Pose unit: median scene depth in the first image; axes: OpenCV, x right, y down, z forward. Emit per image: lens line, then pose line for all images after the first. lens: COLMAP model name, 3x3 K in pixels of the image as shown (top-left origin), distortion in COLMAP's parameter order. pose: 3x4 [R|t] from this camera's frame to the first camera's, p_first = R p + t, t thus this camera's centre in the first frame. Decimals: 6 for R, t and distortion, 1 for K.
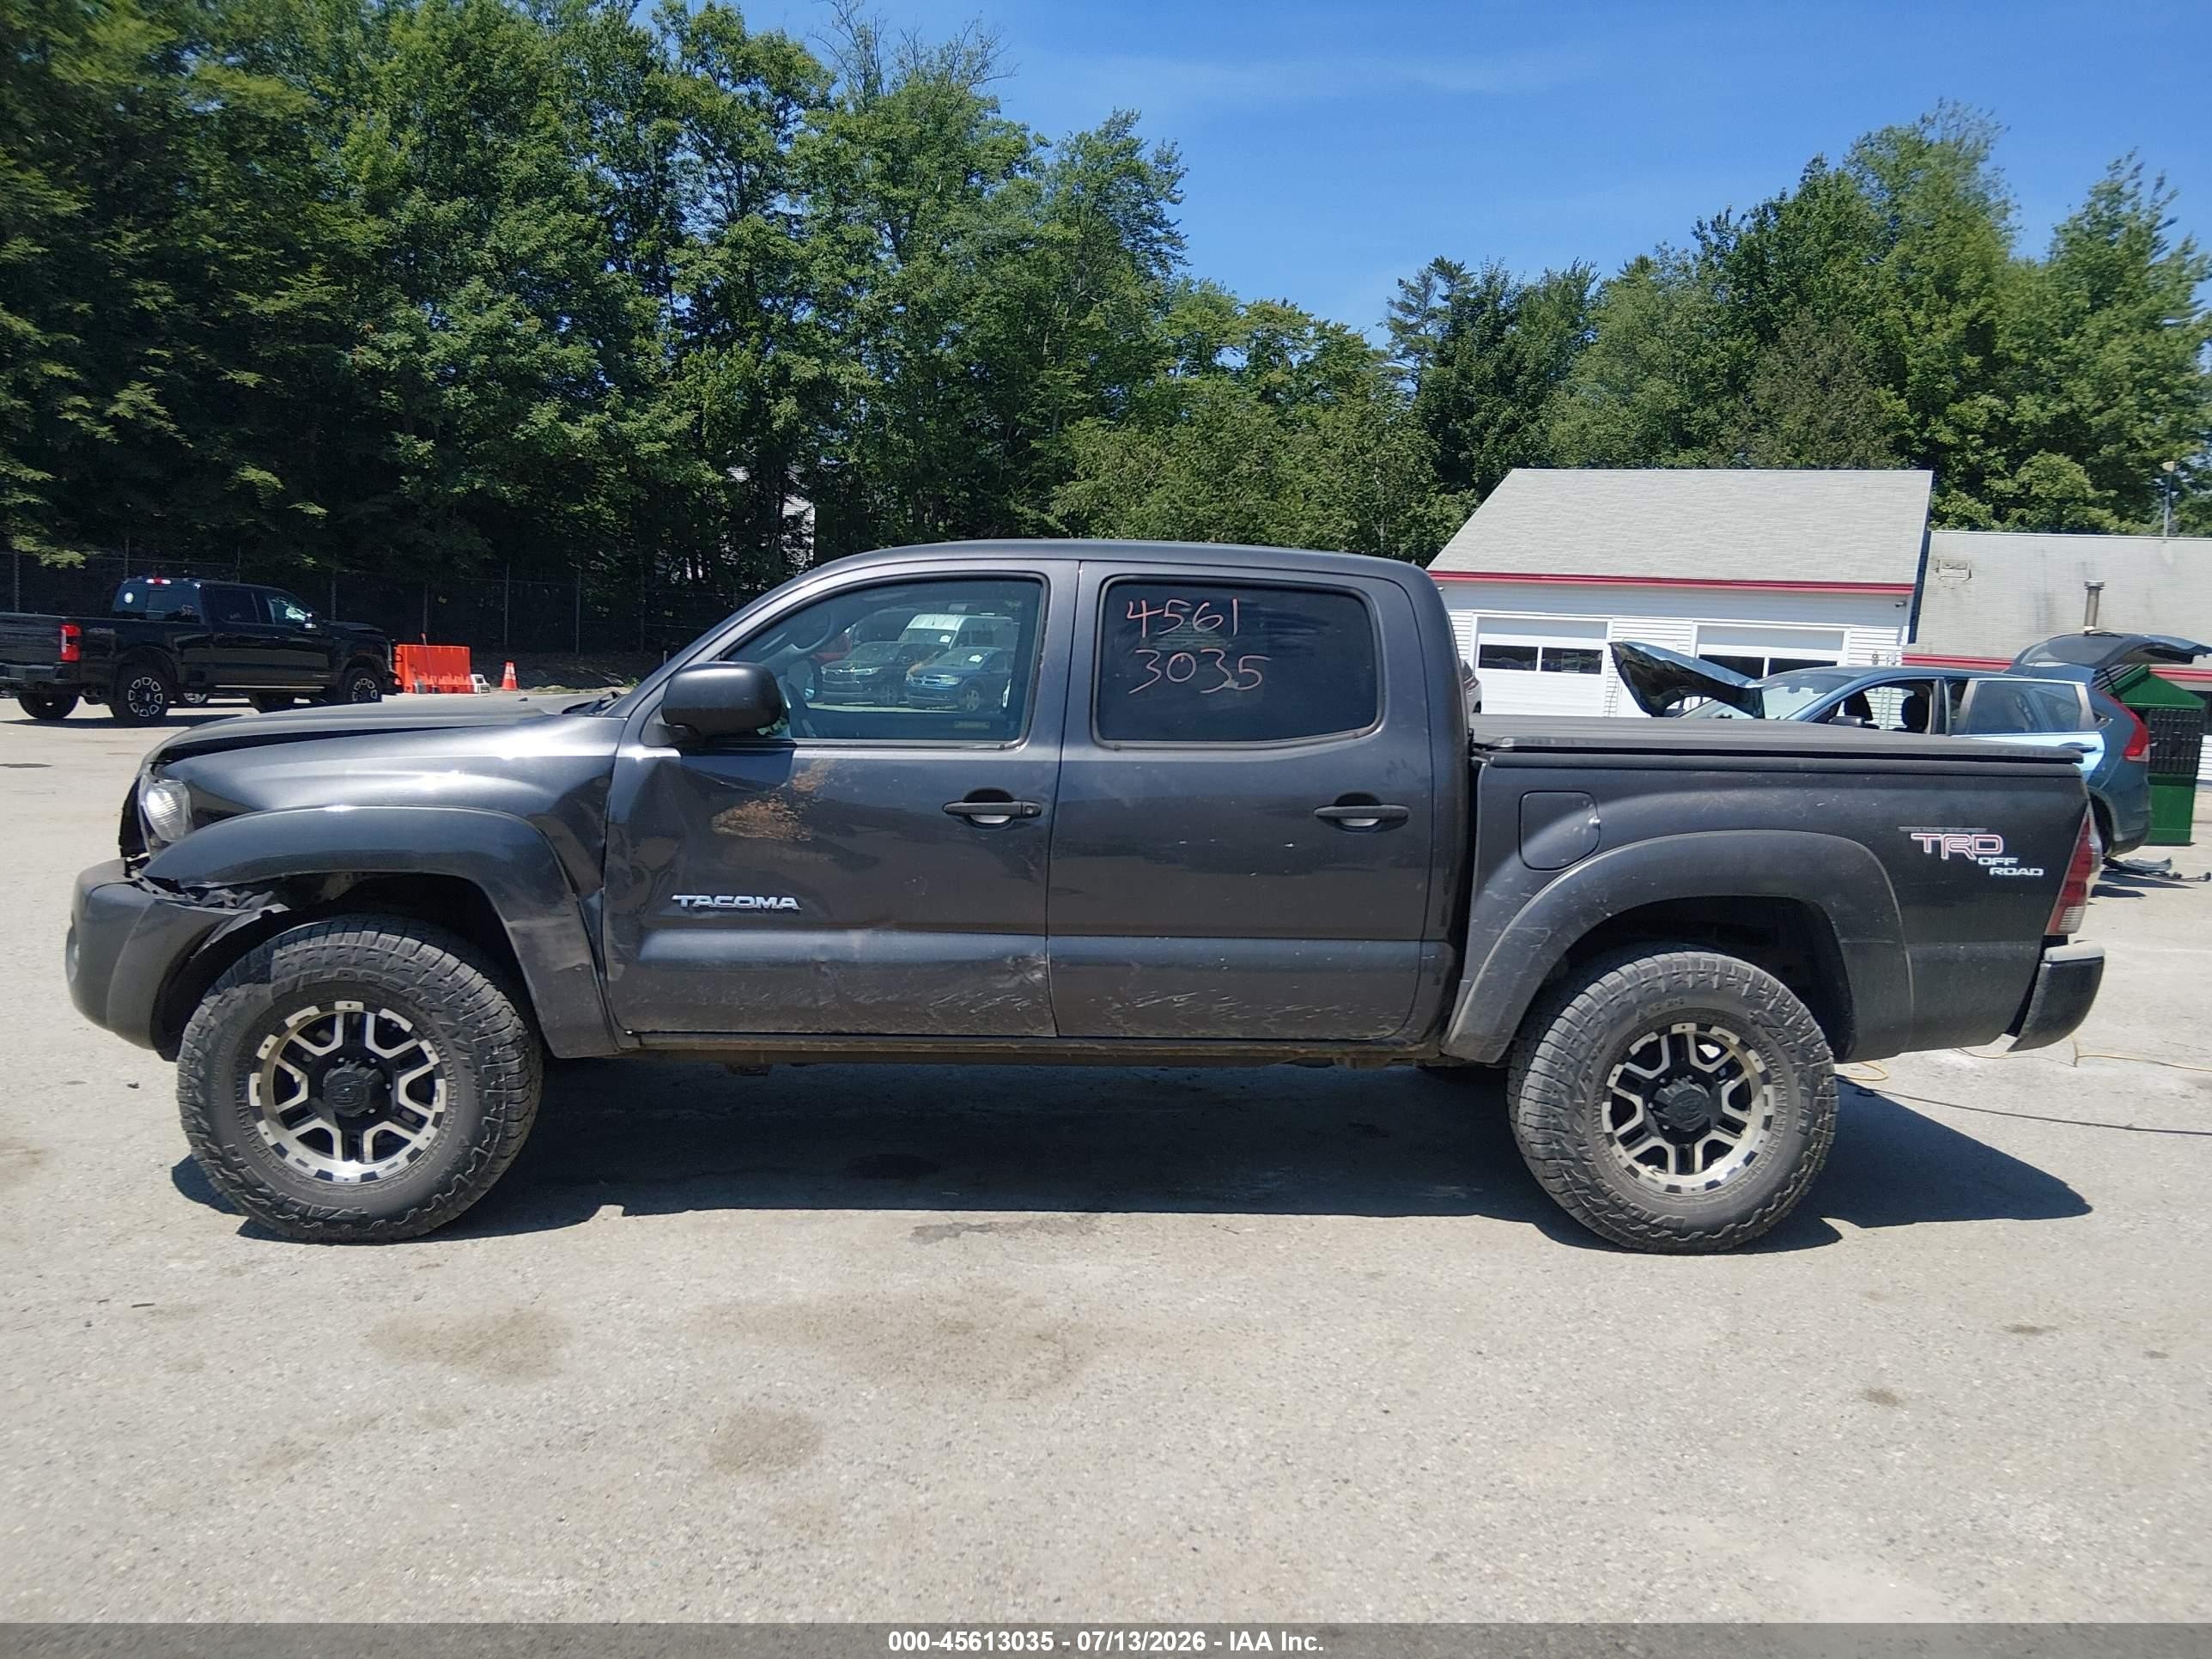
lens RADIAL K [[1696.1, 0, 1116.7], [0, 1696.1, 838.0], [0, 0, 1]] dist [0.064987, -0.115892]
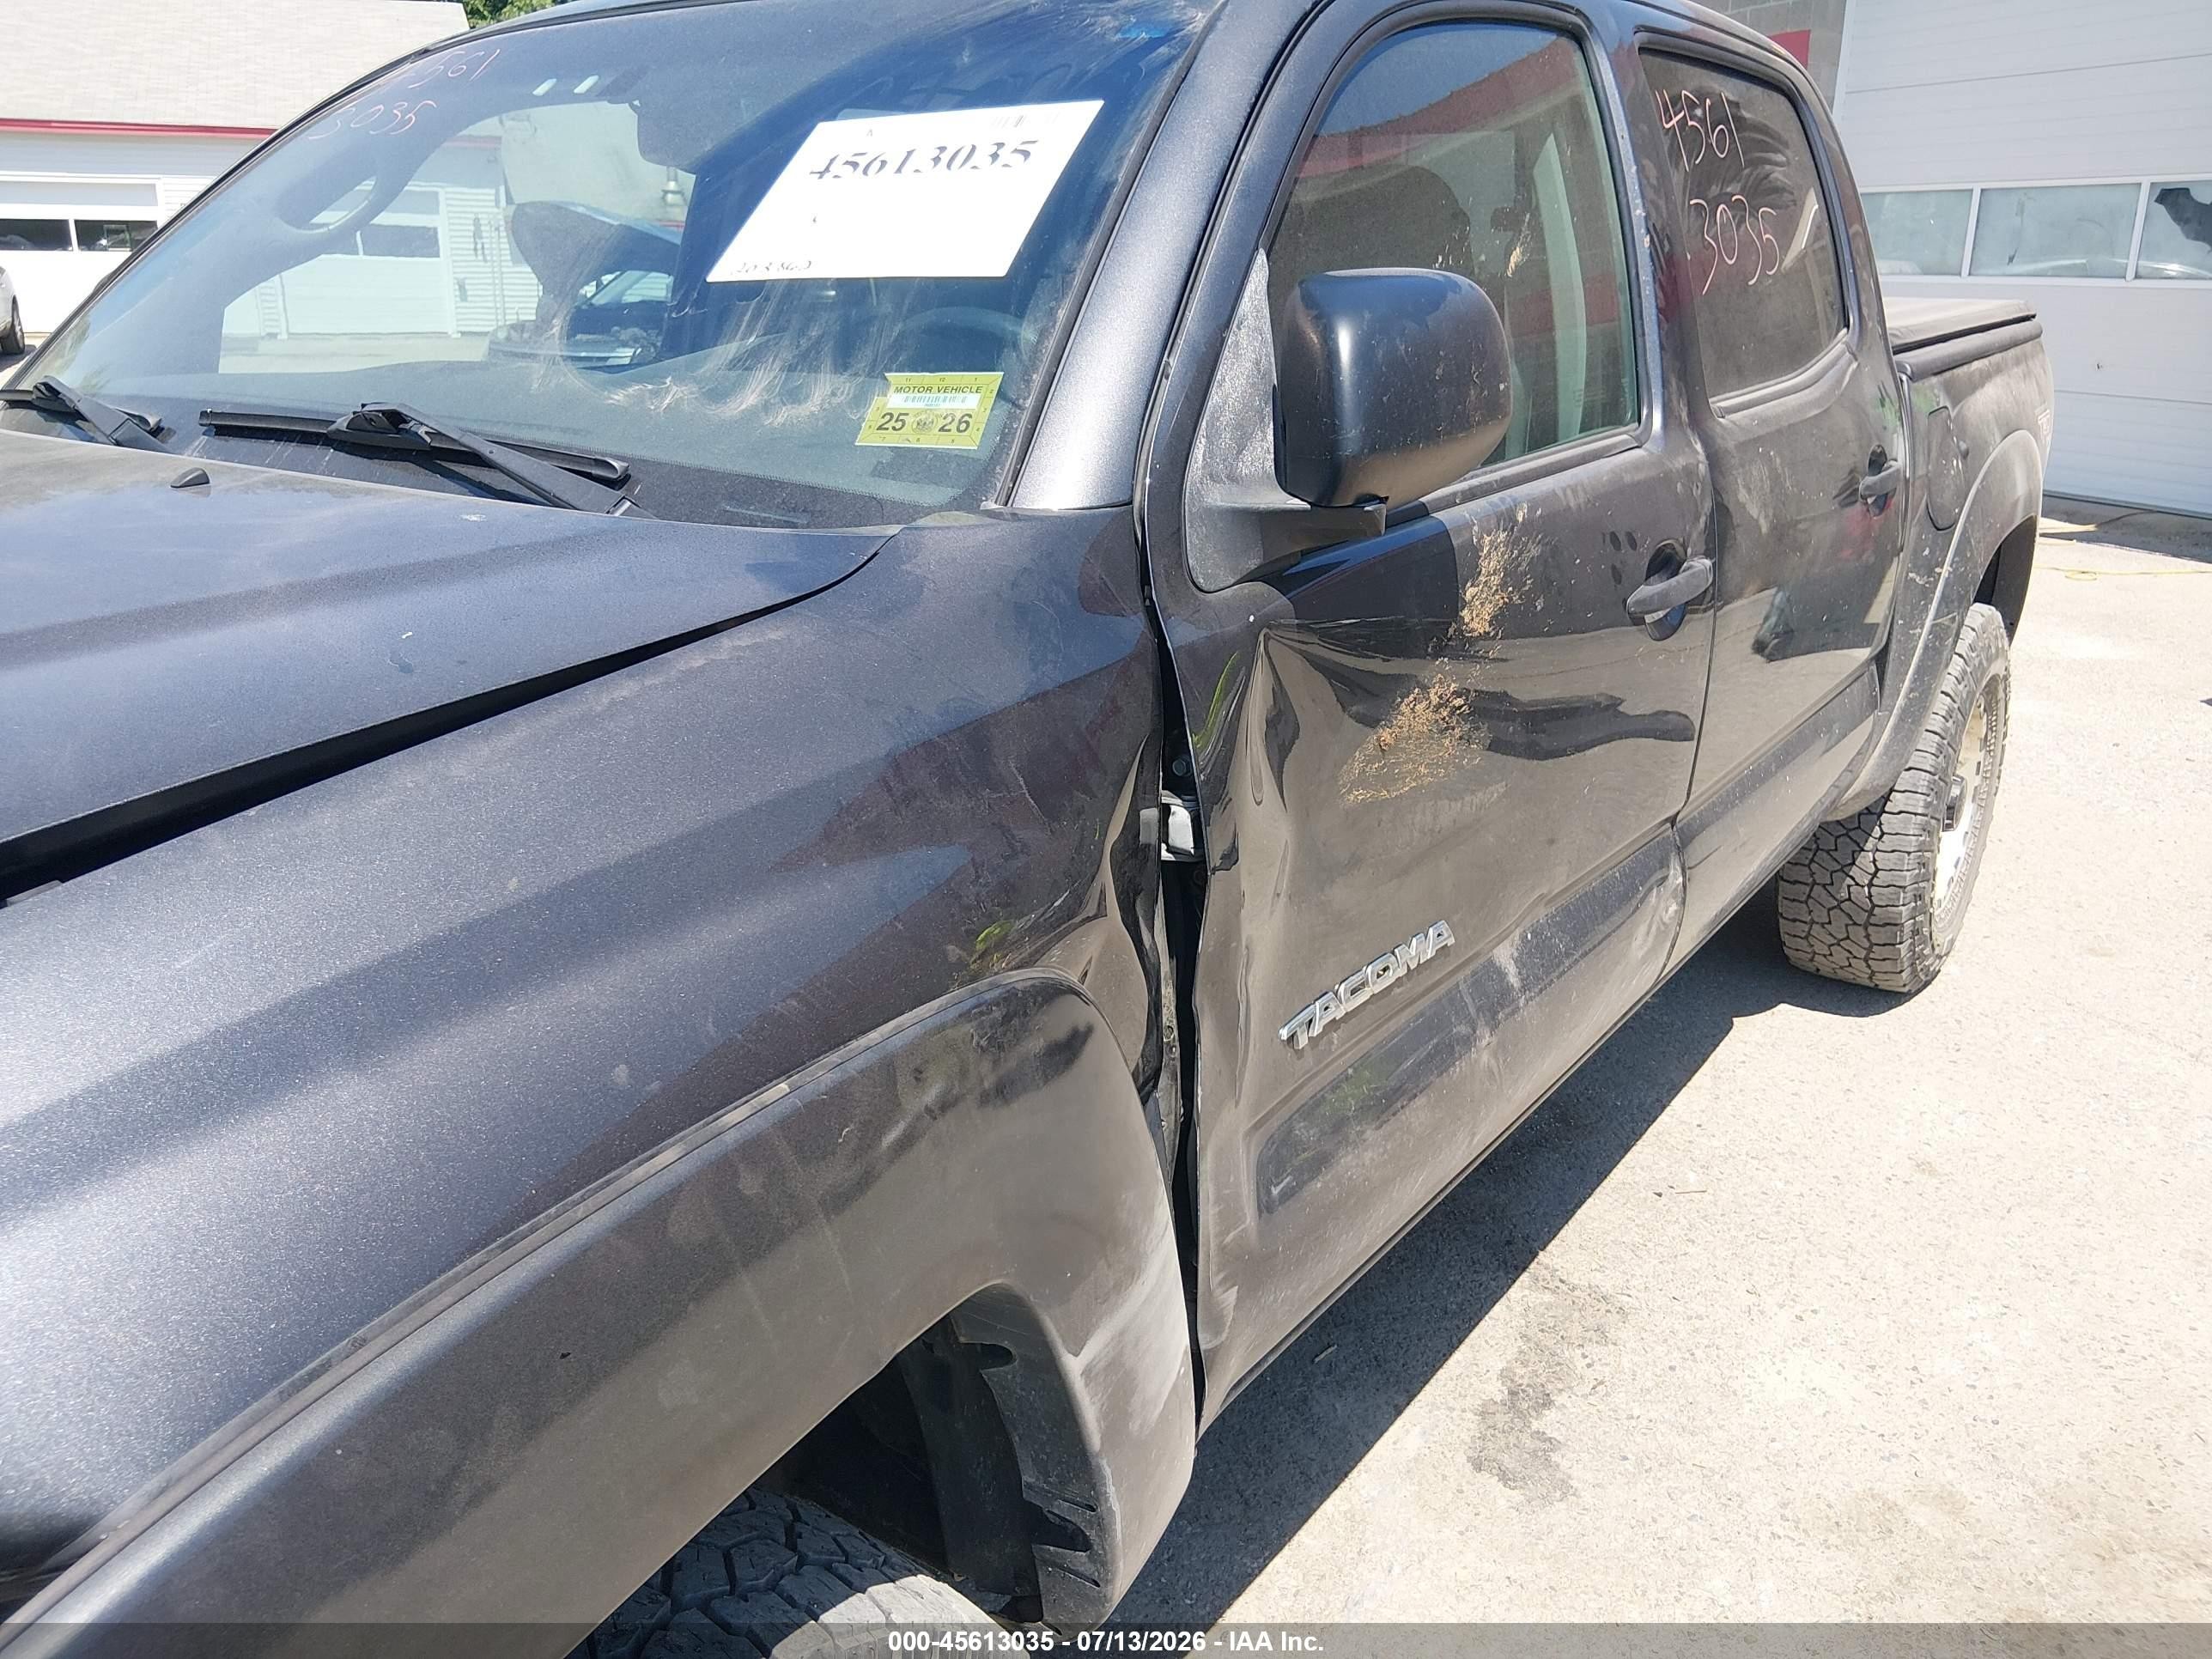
lens RADIAL K [[1696.1, 0, 1112.2], [0, 1696.1, 827.3], [0, 0, 1]] dist [0.064987, -0.115892]
pose [[0.647340, -0.278729, 0.709409, -0.052519], [0.106290, 0.954654, 0.278096, -0.010149], [-0.754754, -0.104620, 0.647612, 0.085008]]
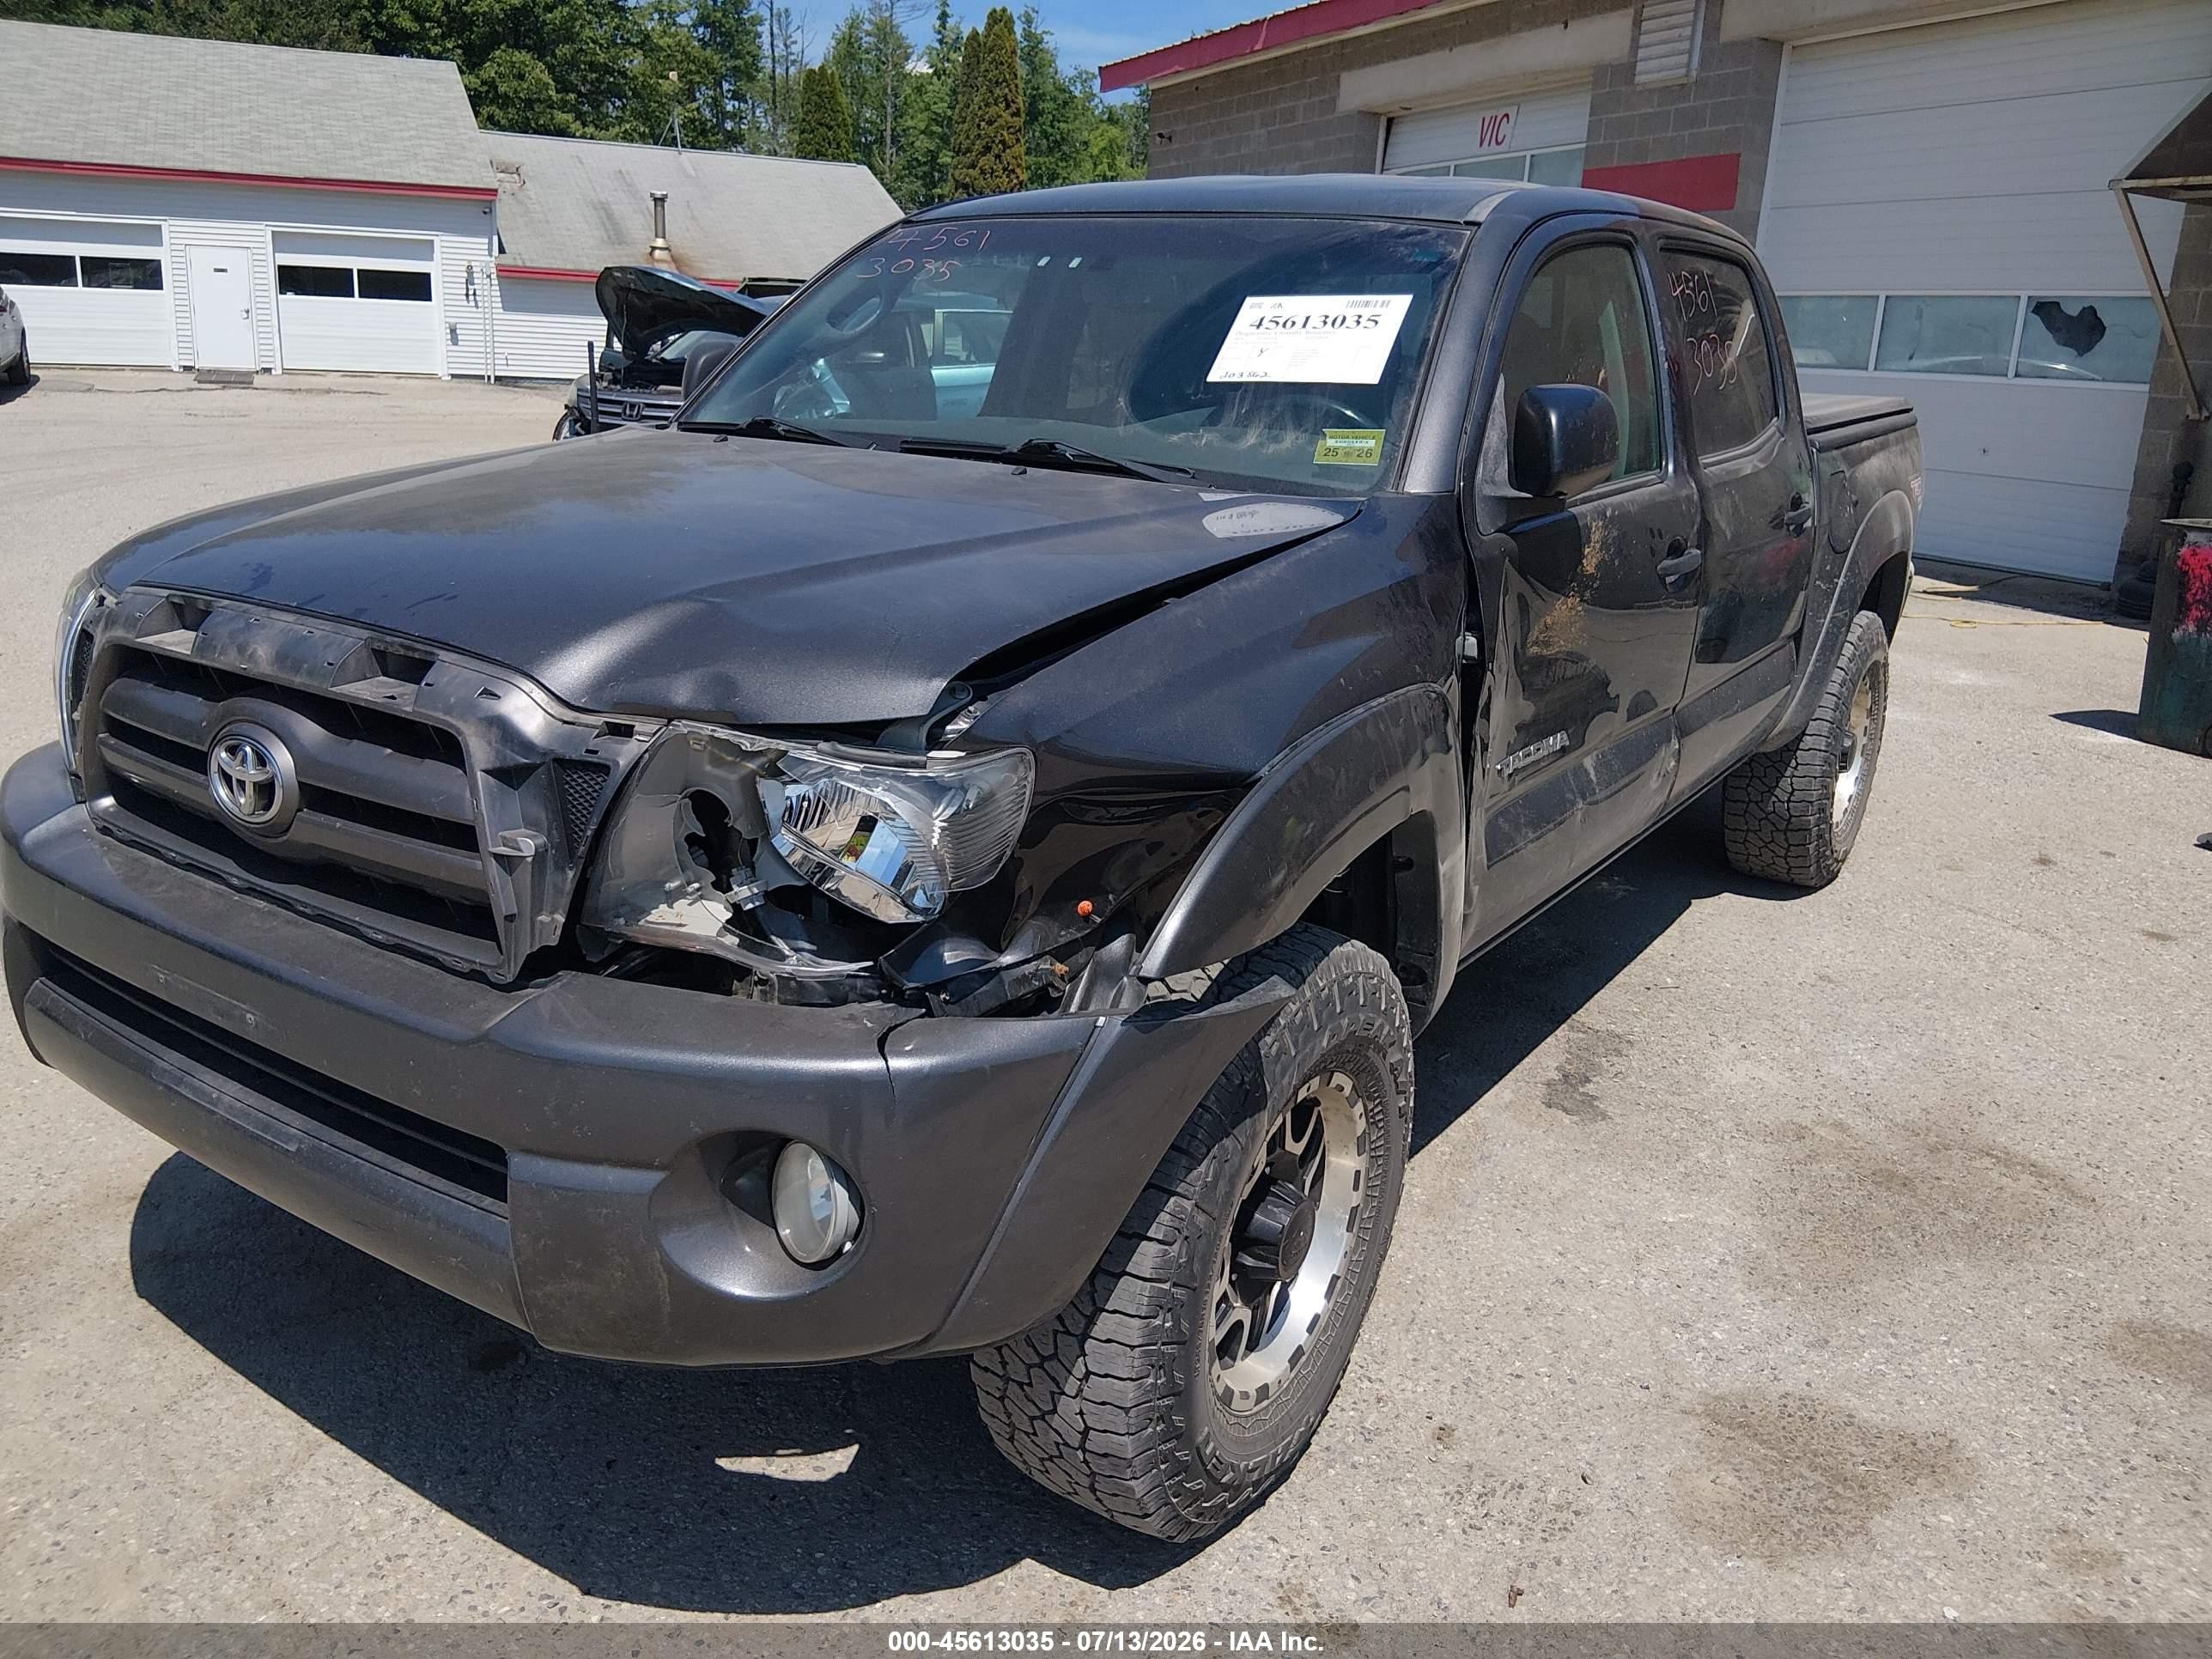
lens RADIAL K [[1696.1, 0, 1116.7], [0, 1696.1, 837.5], [0, 0, 1]] dist [0.064987, -0.115892]
pose [[0.619977, -0.247054, 0.744710, -0.087589], [0.077109, 0.963725, 0.255517, -0.012014], [-0.780822, -0.100991, 0.616537, 0.074032]]
